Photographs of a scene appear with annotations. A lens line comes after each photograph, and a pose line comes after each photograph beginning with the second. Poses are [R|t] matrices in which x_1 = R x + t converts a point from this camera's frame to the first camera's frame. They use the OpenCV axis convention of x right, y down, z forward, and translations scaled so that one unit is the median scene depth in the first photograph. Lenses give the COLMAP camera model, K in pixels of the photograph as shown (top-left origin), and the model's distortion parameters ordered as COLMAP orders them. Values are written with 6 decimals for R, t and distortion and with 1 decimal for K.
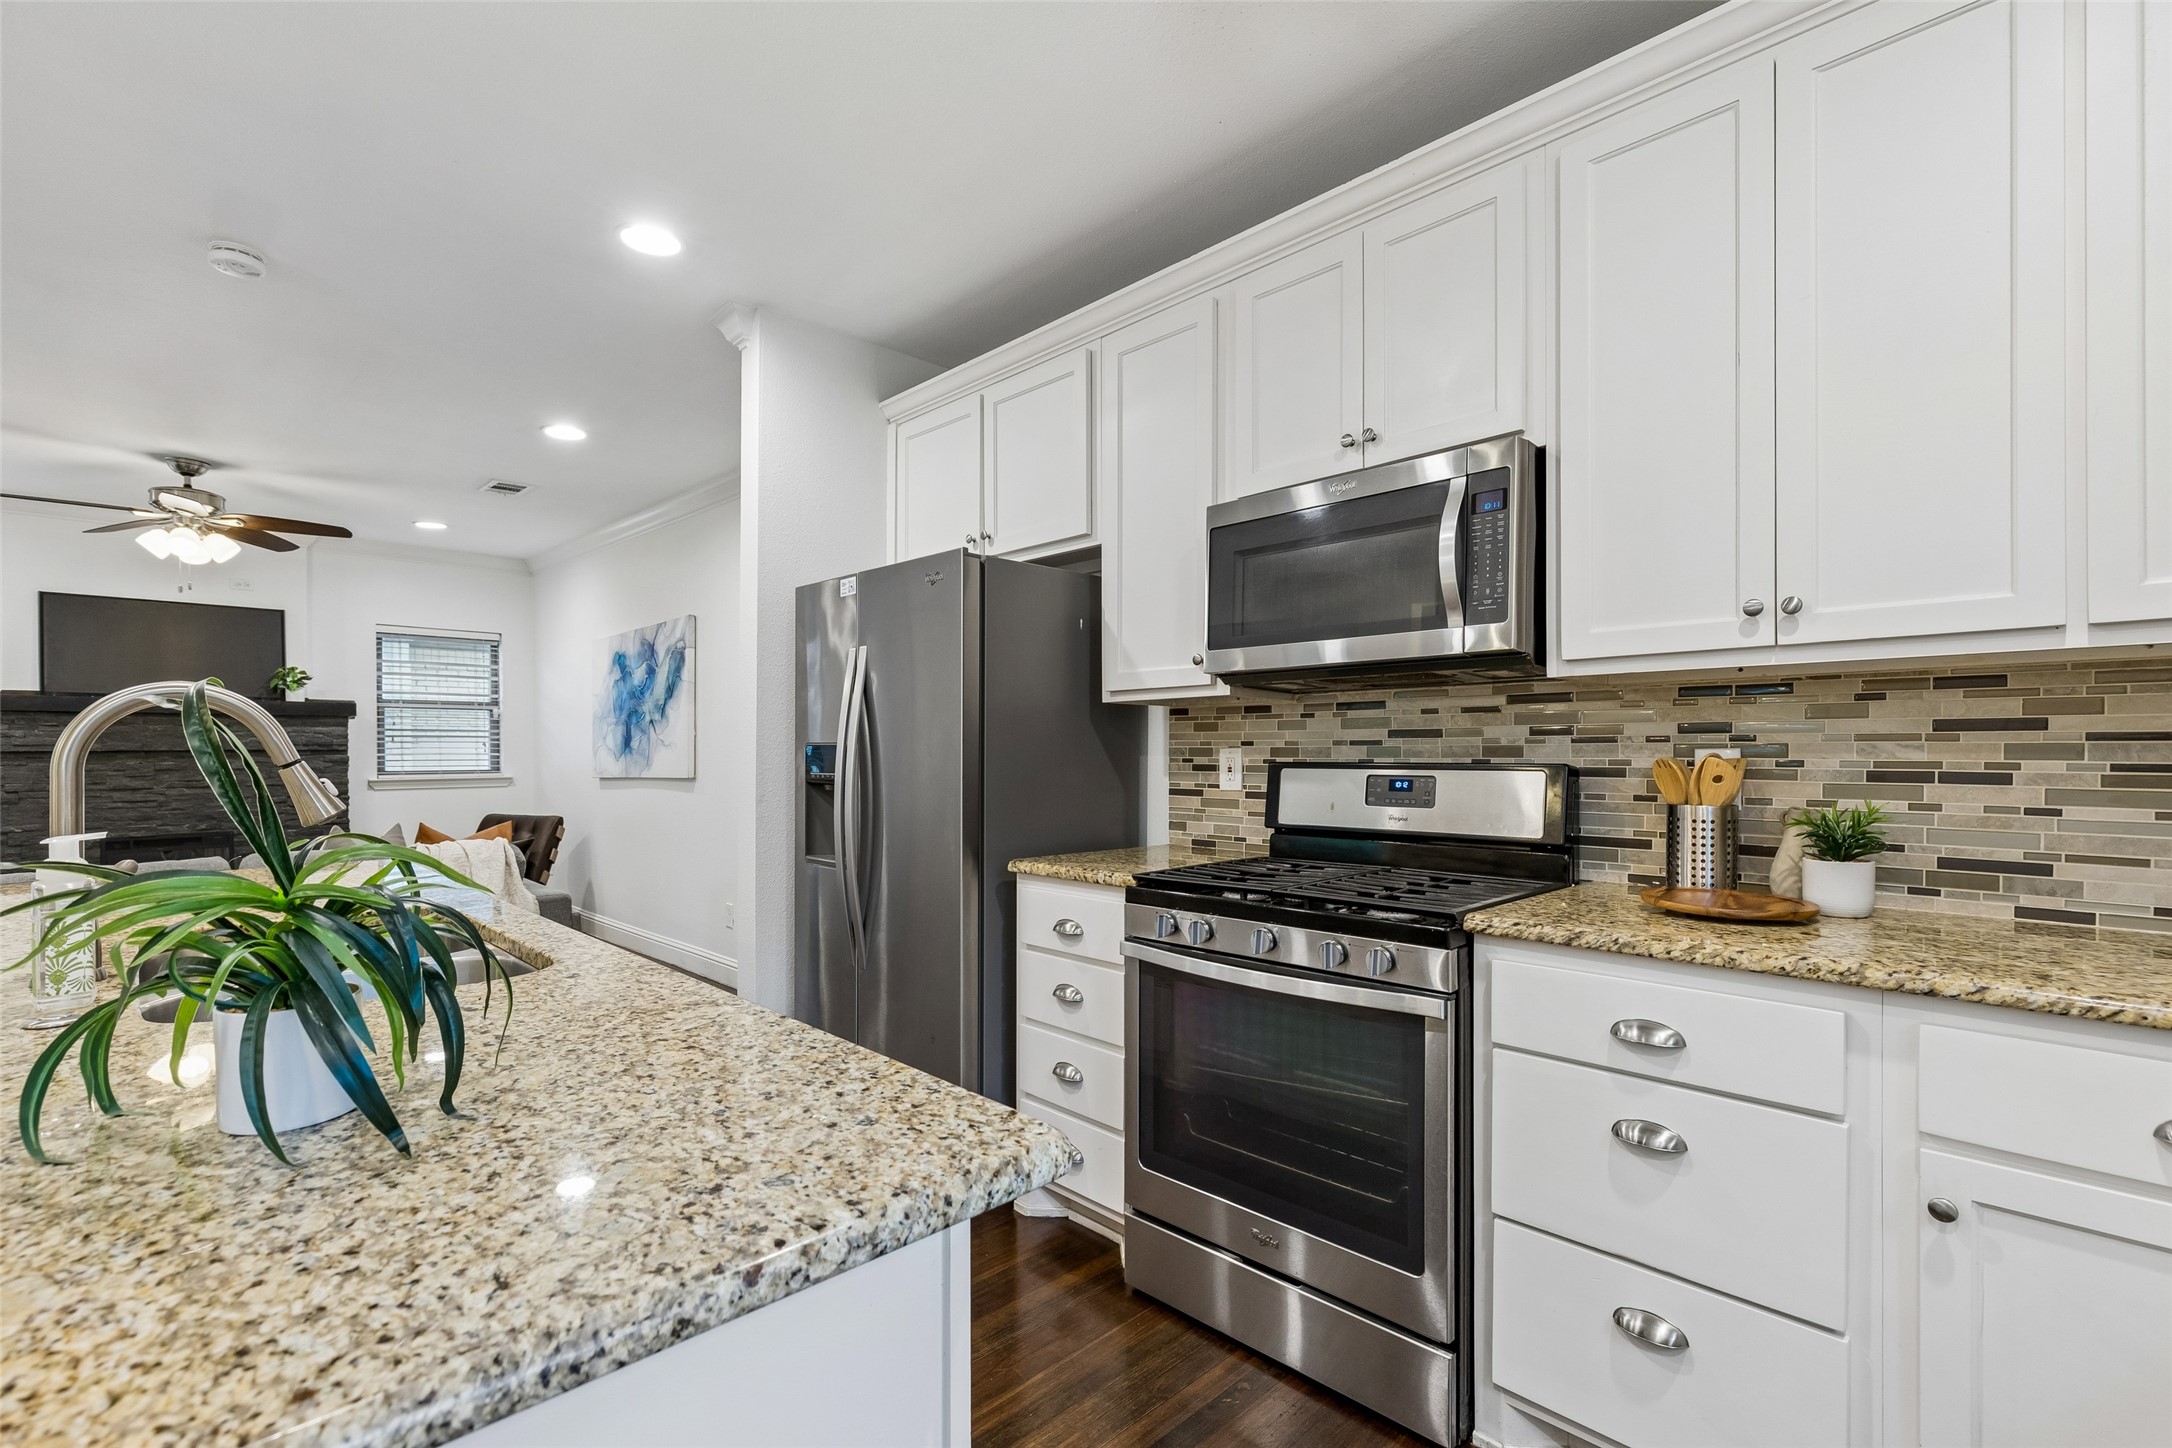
lens RADIAL K [[997.0, 0, 1096.6], [0, 997.0, 754.9], [0, 0, 1]] dist [0.008365, 0.000640]
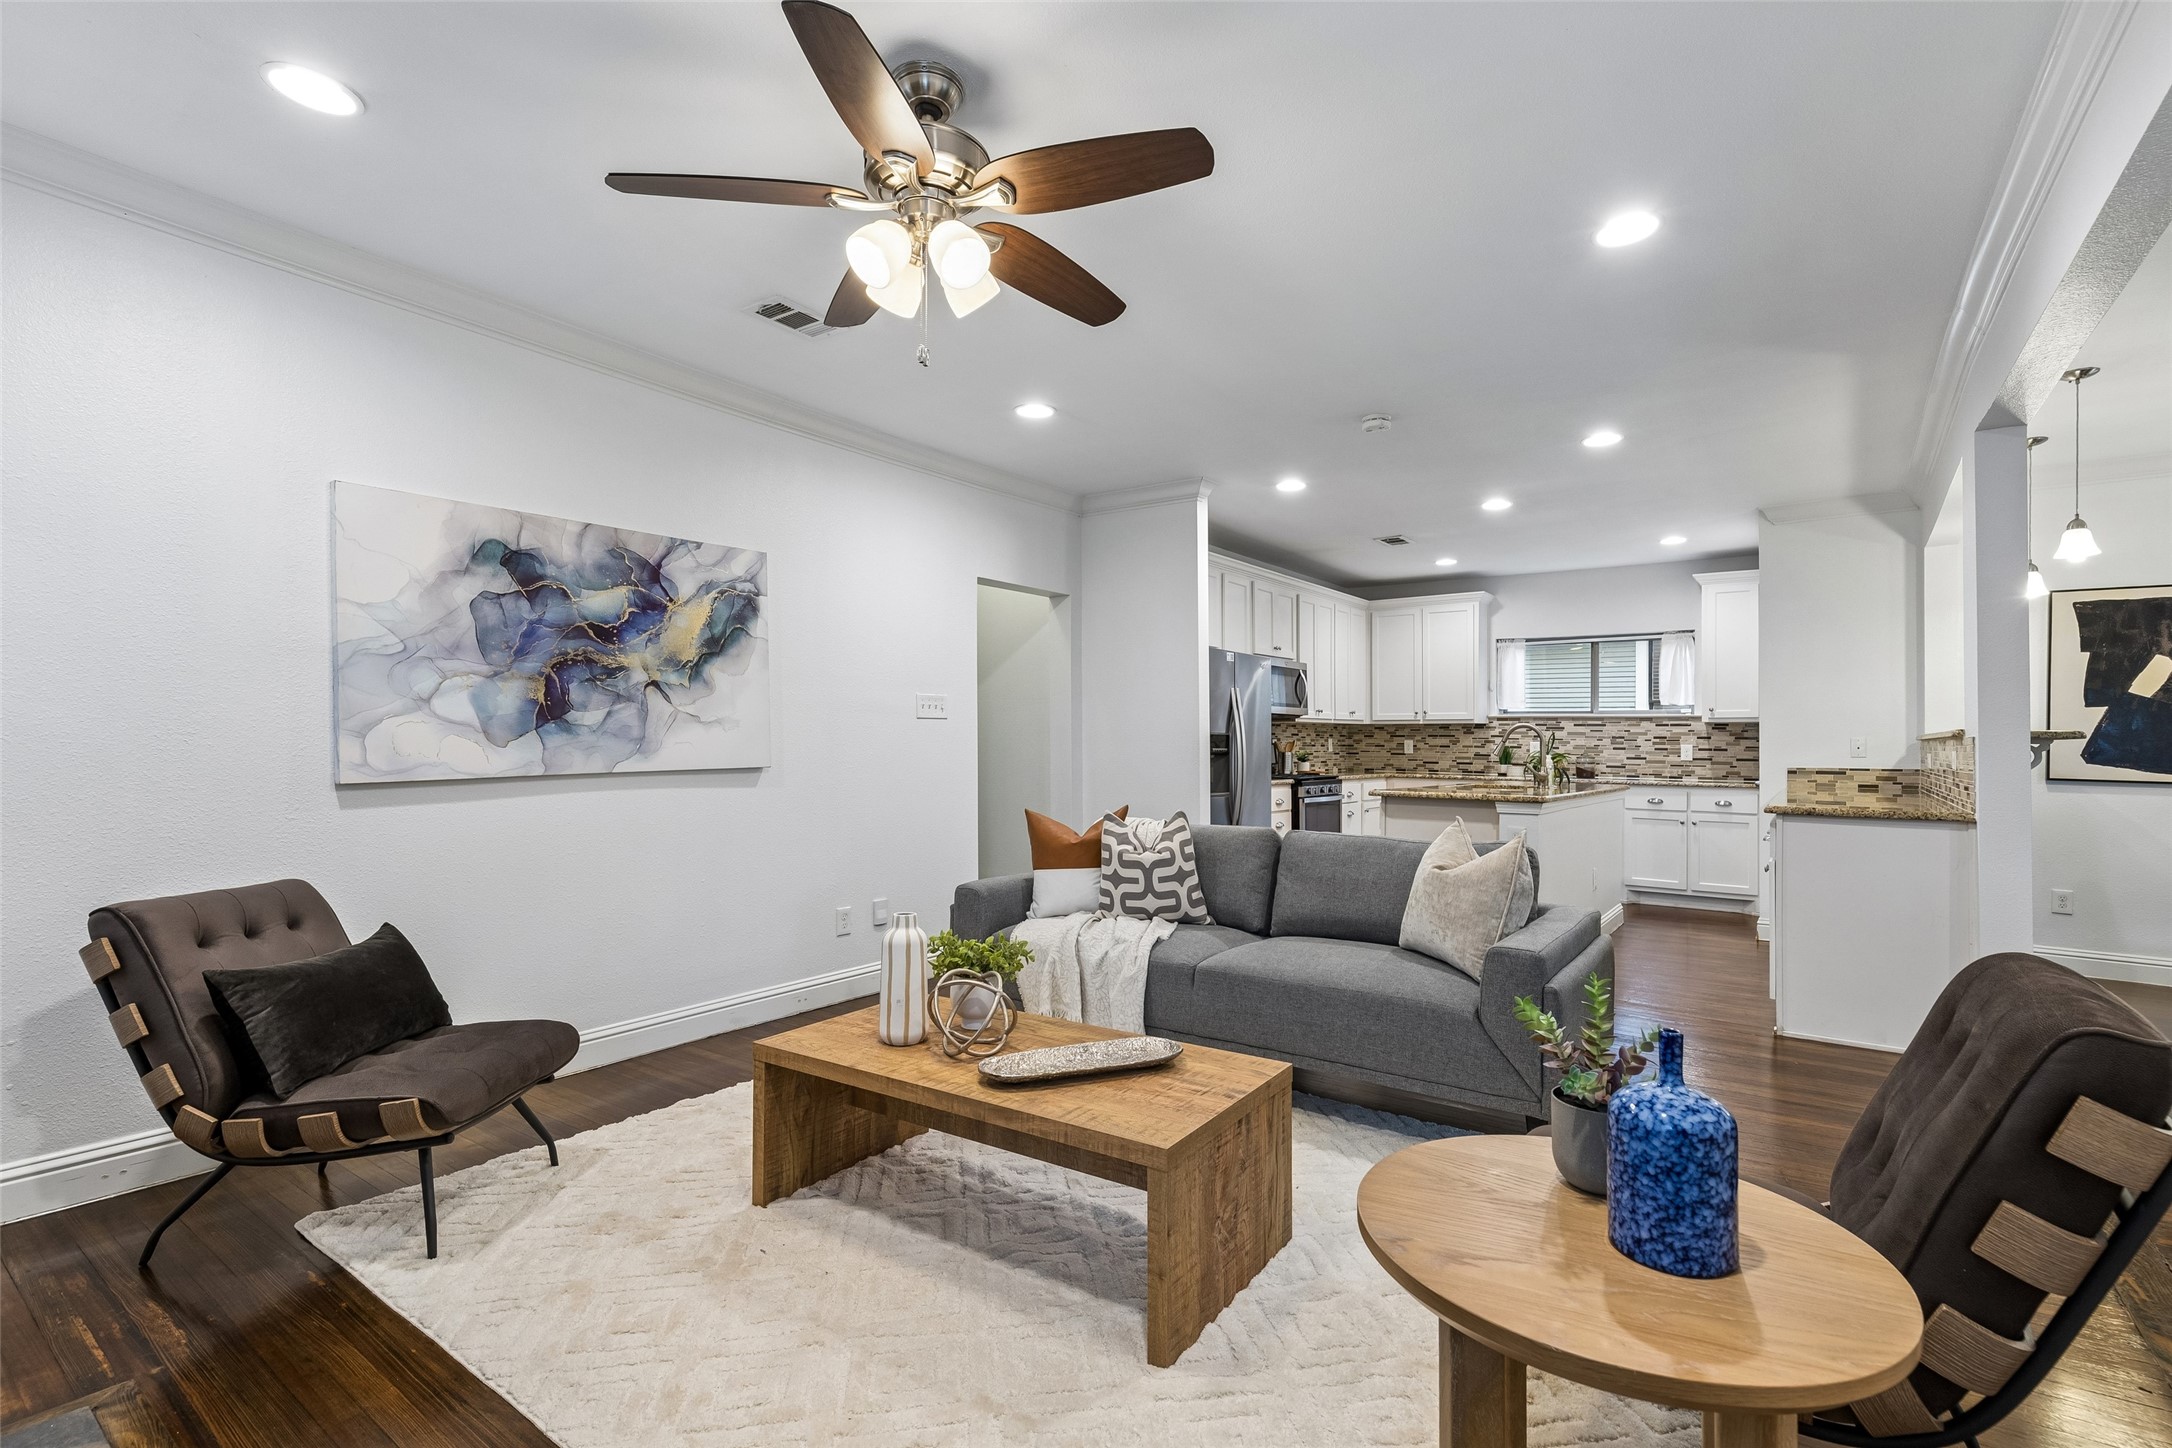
lens RADIAL K [[997.0, 0, 1083.9], [0, 997.0, 728.5], [0, 0, 1]] dist [0.008365, 0.000640]
pose [[-0.163215, 0.011652, 0.986522, -1.153603], [-0.005028, 0.999907, -0.012642, 0.002231], [-0.986578, -0.007024, -0.163141, 0.850404]]
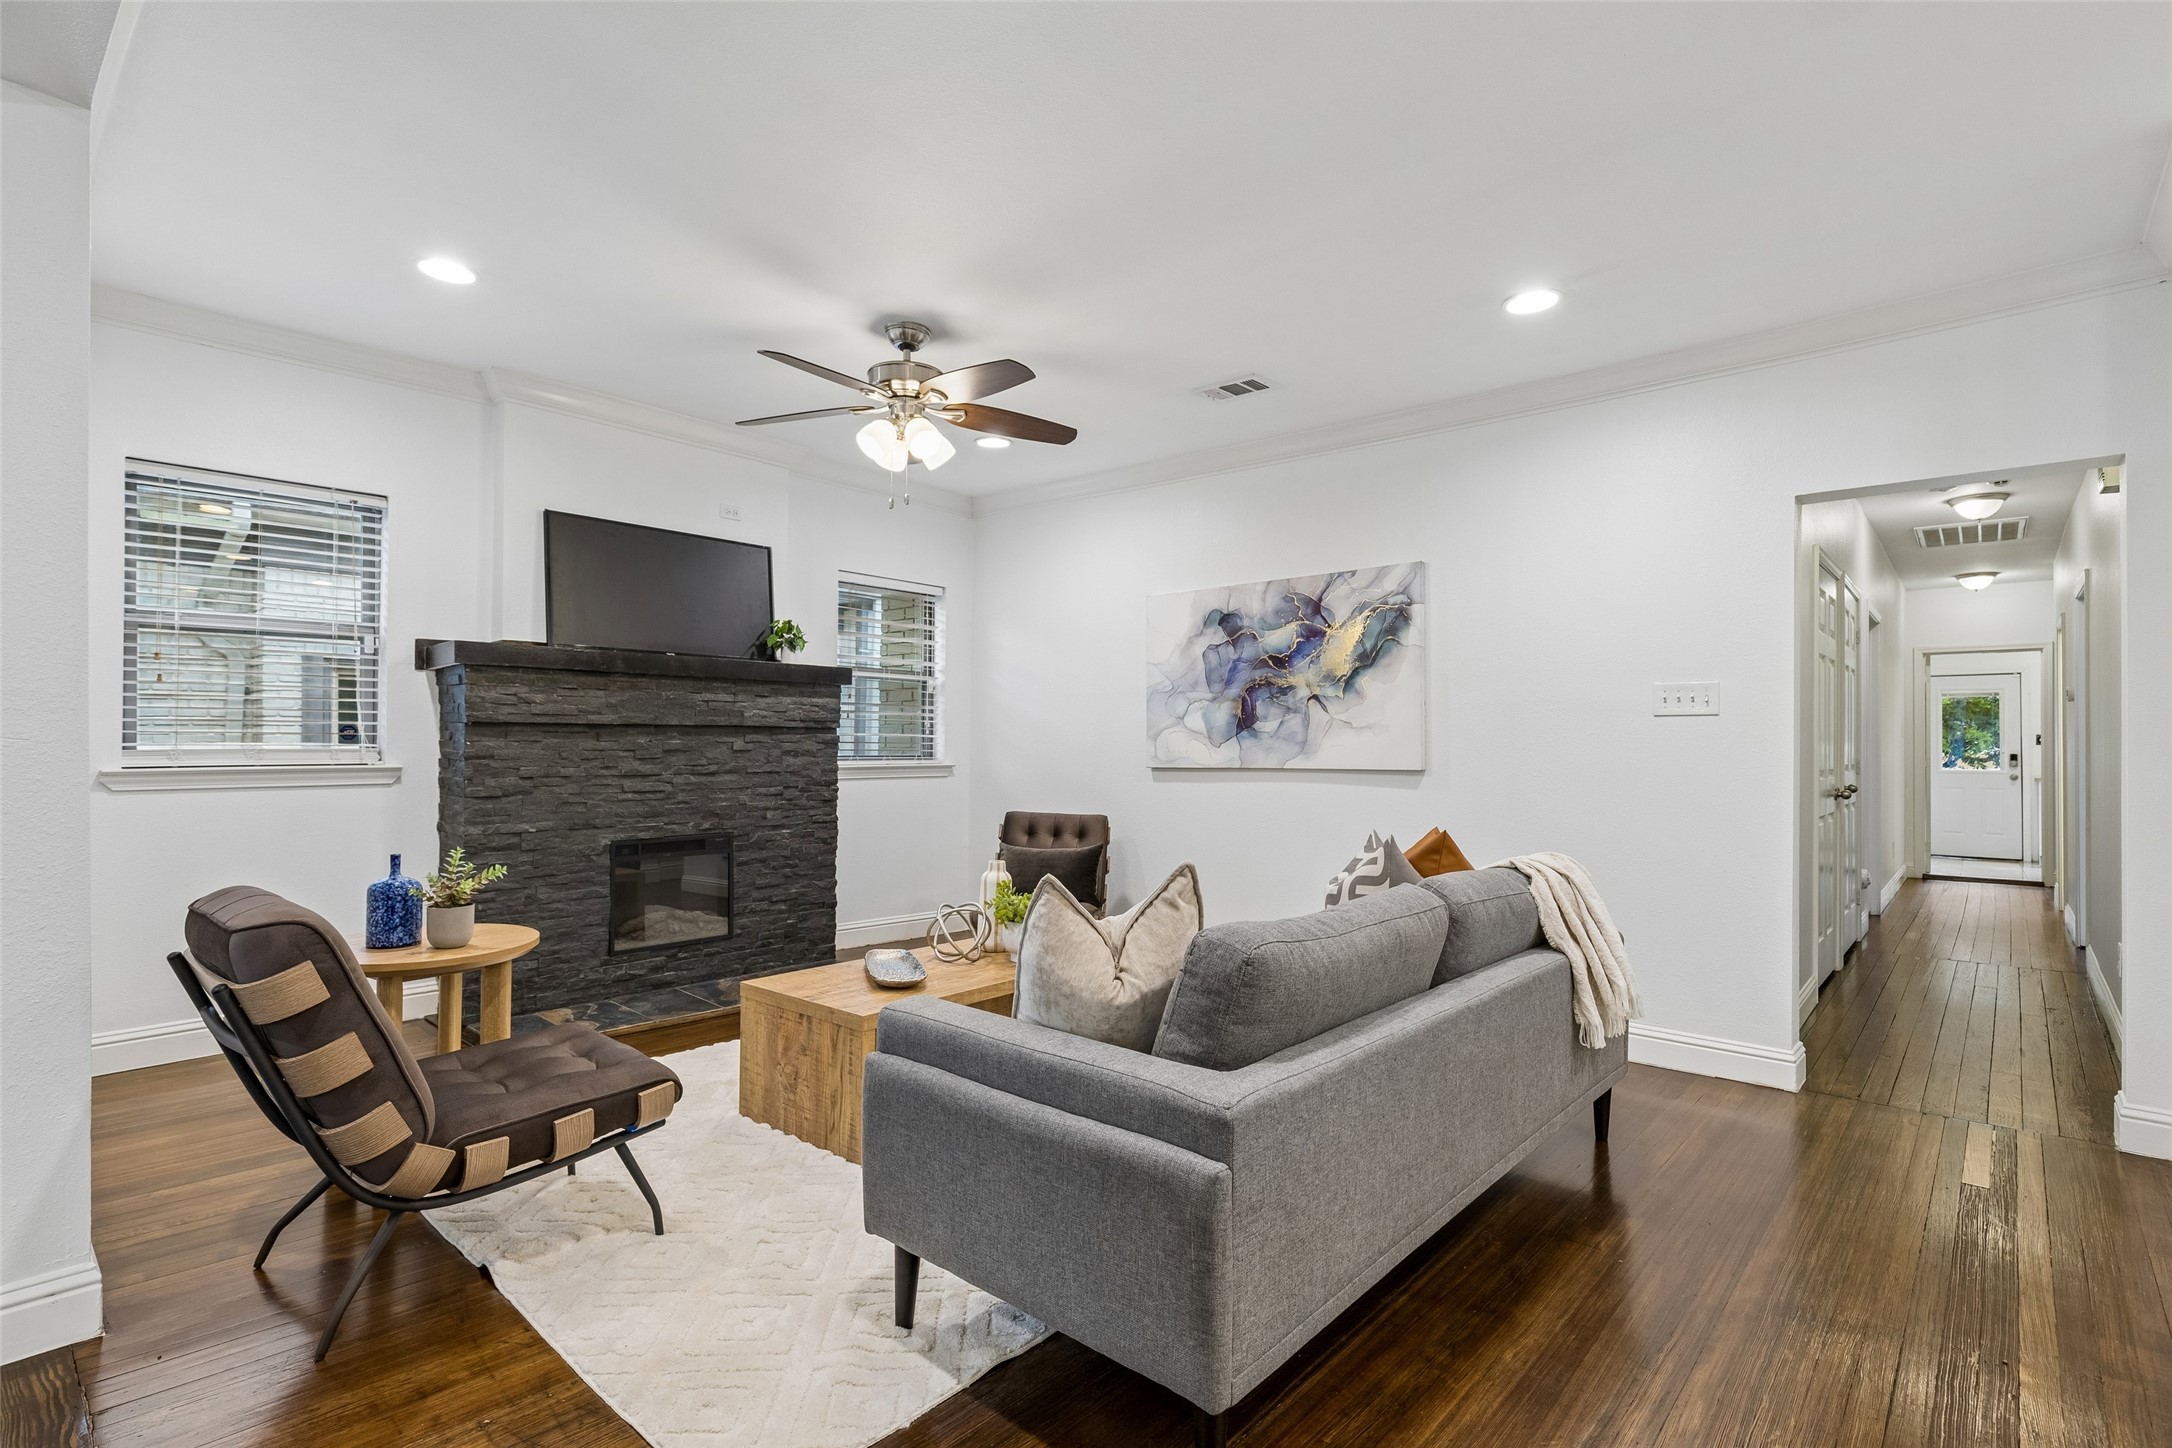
lens RADIAL K [[1025.2, 0, 1110.8], [0, 1025.2, 734.7], [0, 0, 1]] dist [0.000569, -0.001031]
pose [[0.996961, 0.013942, 0.076649, -0.683691], [-0.013116, 0.999851, -0.011264, 0.007592], [-0.076794, 0.010224, 0.996995, 0.209424]]
